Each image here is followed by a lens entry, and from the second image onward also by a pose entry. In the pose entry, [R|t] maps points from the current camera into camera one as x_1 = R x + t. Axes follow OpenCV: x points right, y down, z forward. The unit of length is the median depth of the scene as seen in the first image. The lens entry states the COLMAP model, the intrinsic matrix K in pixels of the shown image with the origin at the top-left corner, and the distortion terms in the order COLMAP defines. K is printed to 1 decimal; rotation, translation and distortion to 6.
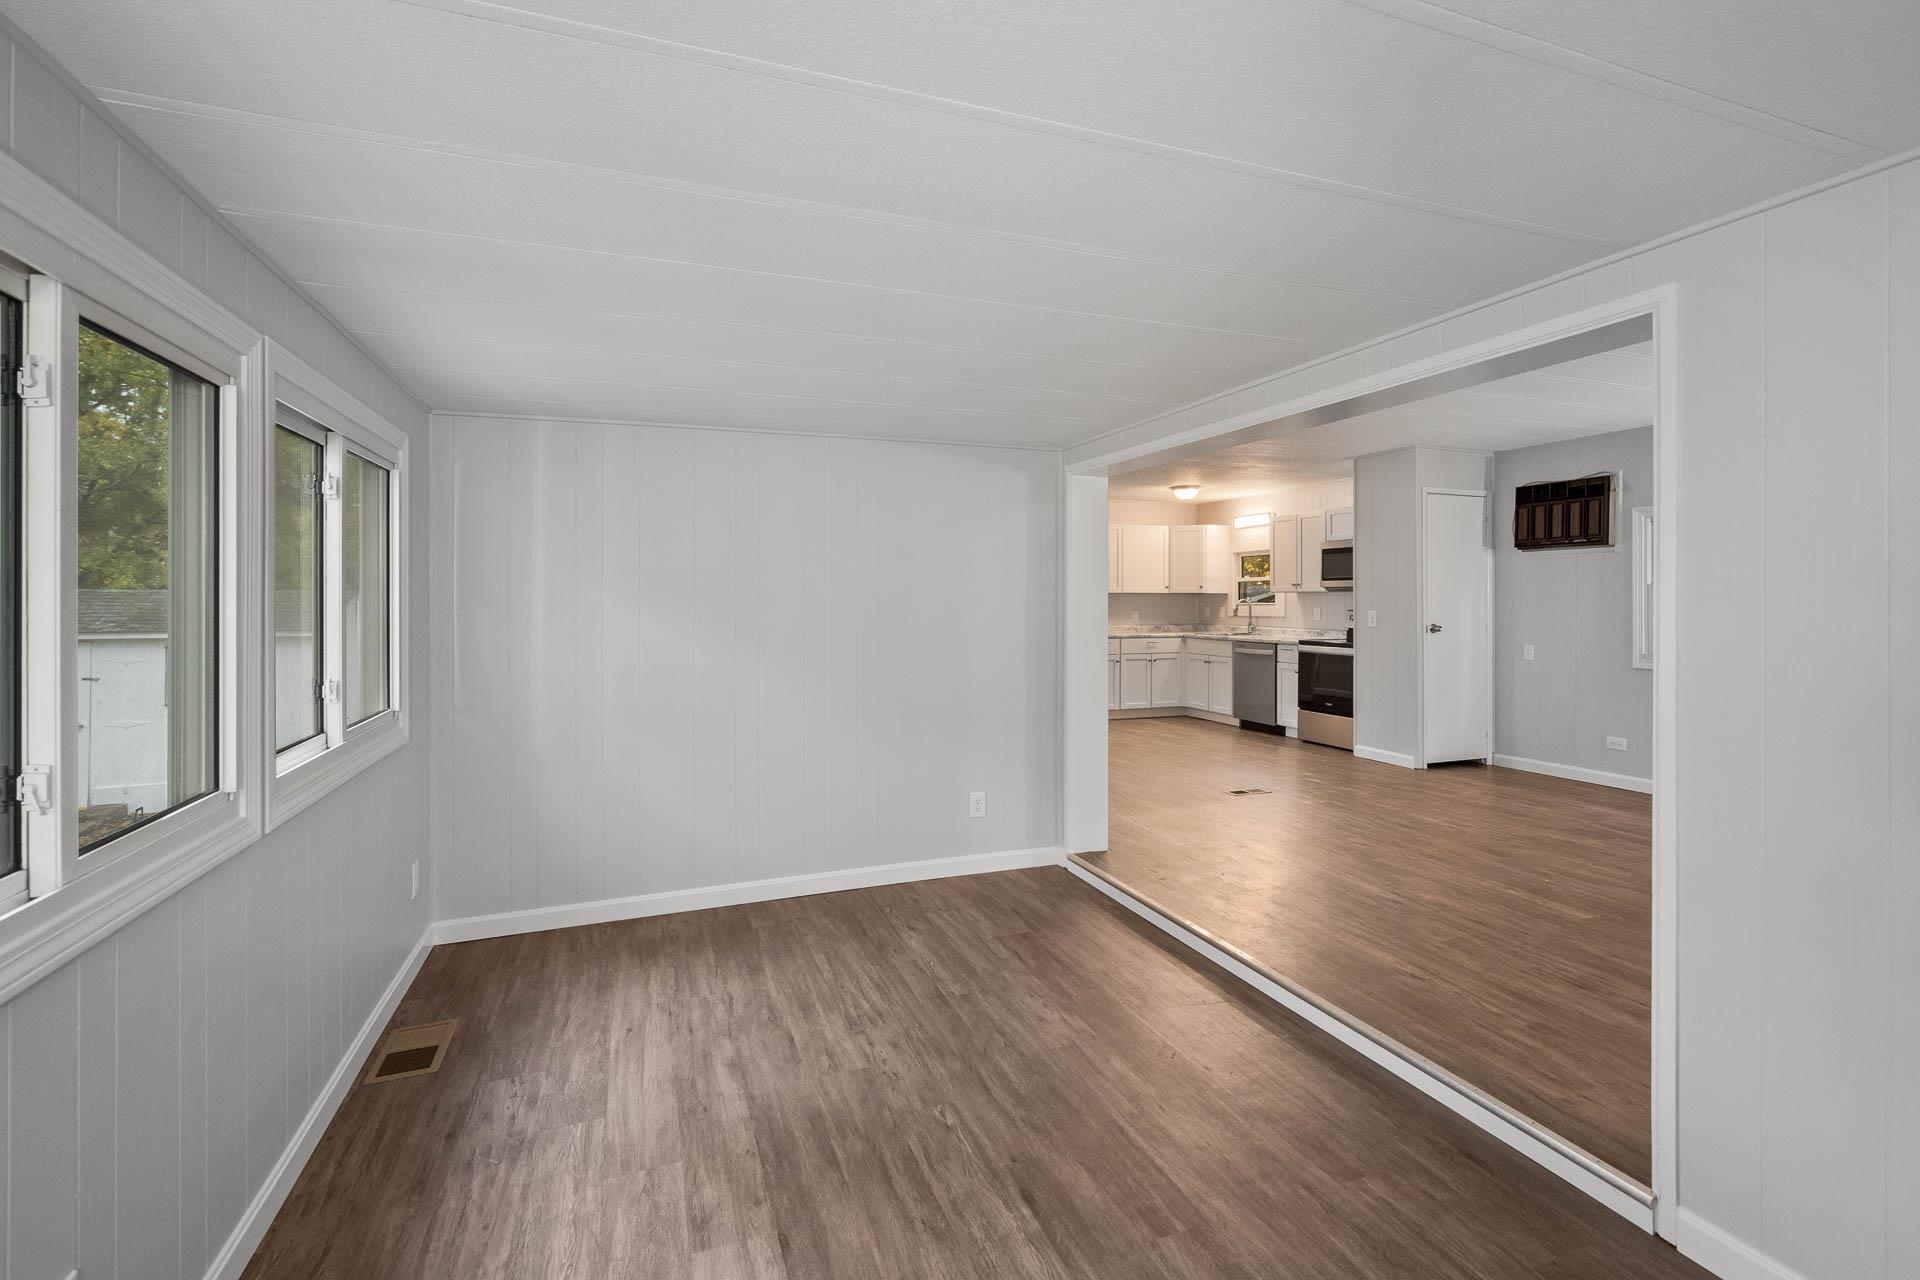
lens RADIAL K [[859.8, 0, 952.3], [0, 859.8, 626.7], [0, 0, 1]] dist [0.001416, 0.000078]
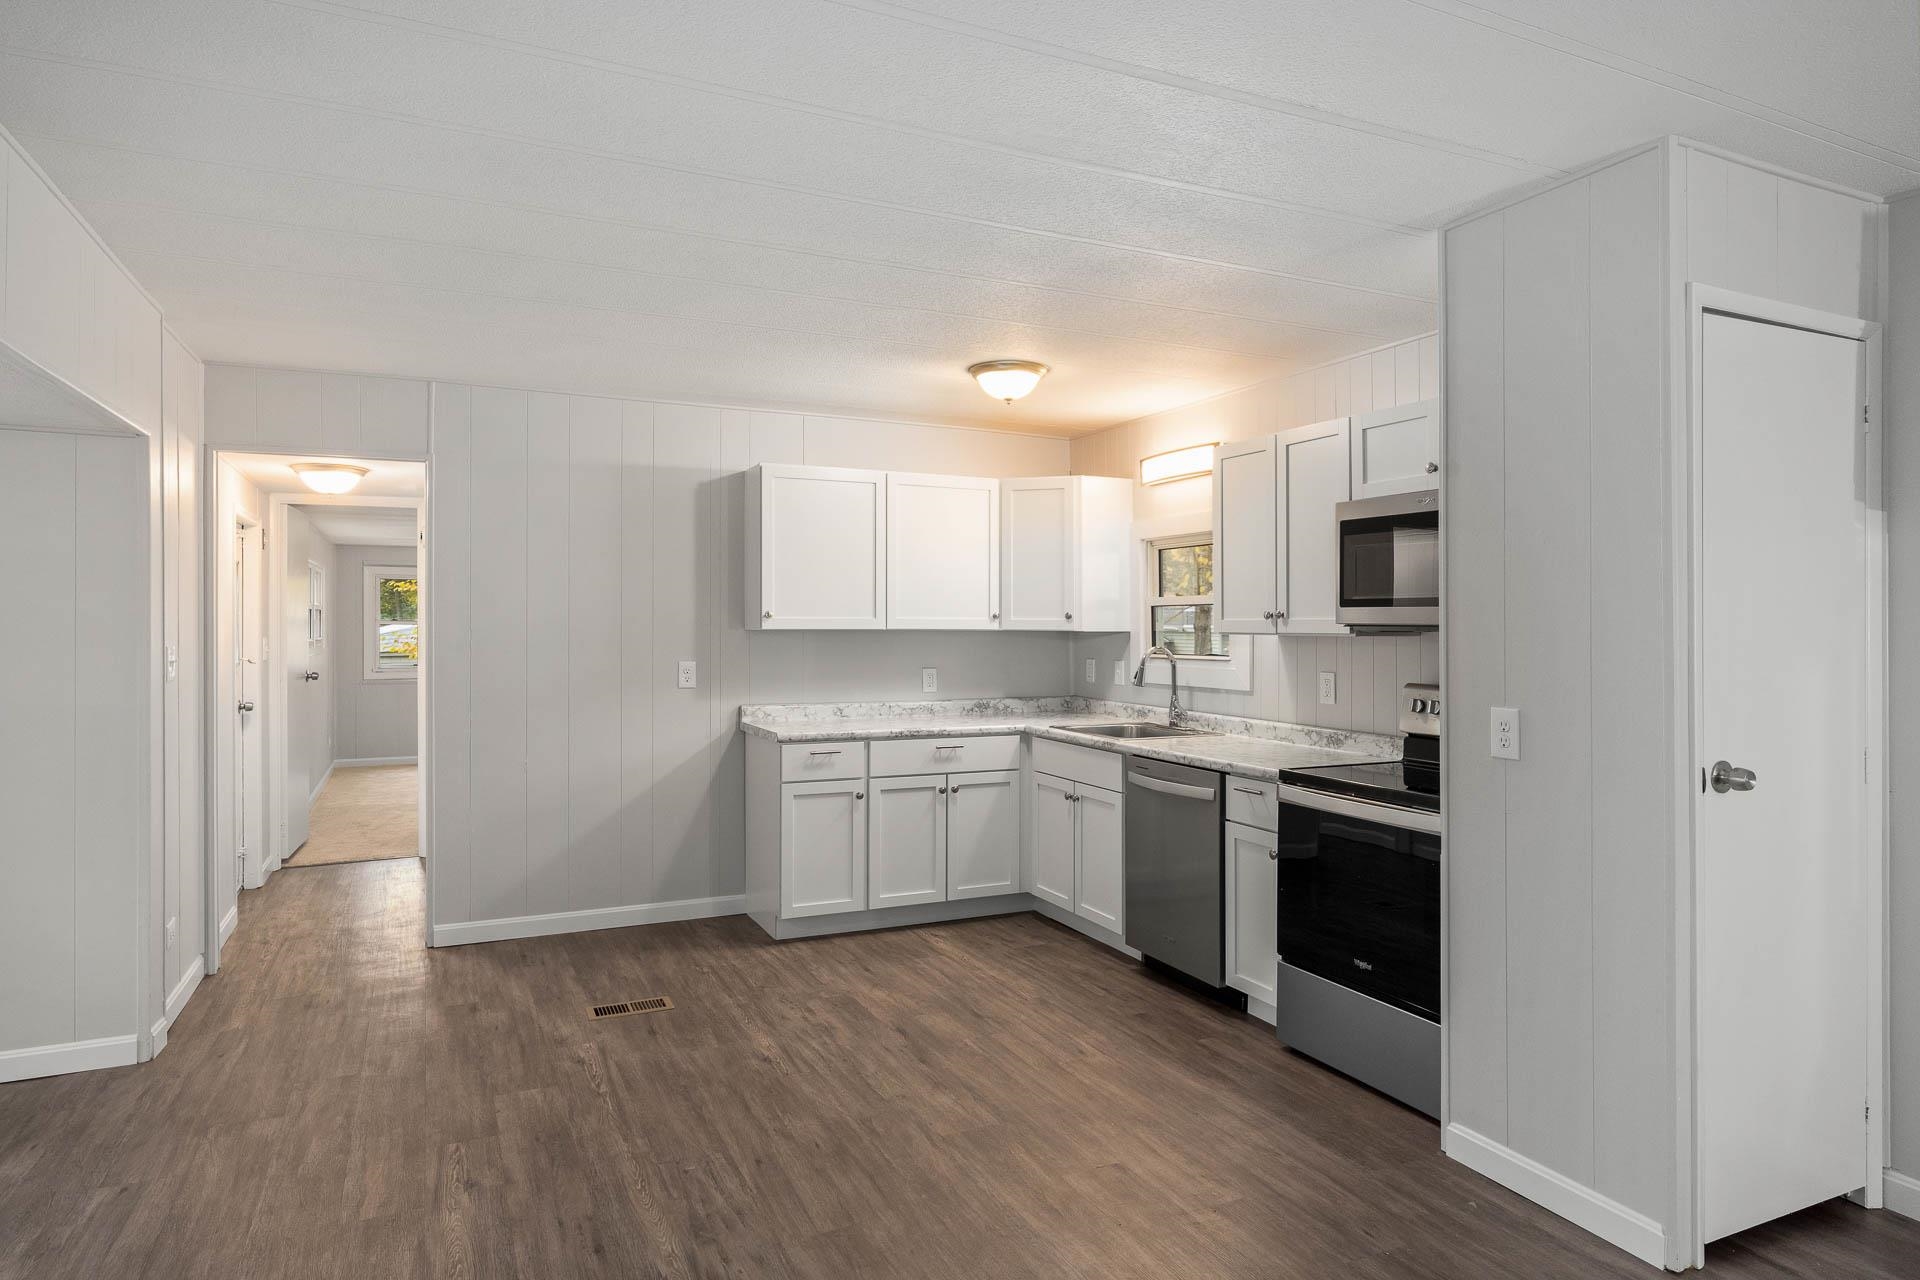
lens RADIAL K [[1110.9, 0, 960.0], [0, 1110.9, 640.0], [0, 0, 1]] dist [-0.002281, -0.001214]
pose [[0.995696, 0.004368, 0.092579, 0.203977], [-0.002947, 0.999876, -0.015480, -0.028491], [-0.092635, 0.015141, 0.995585, 0.494471]]
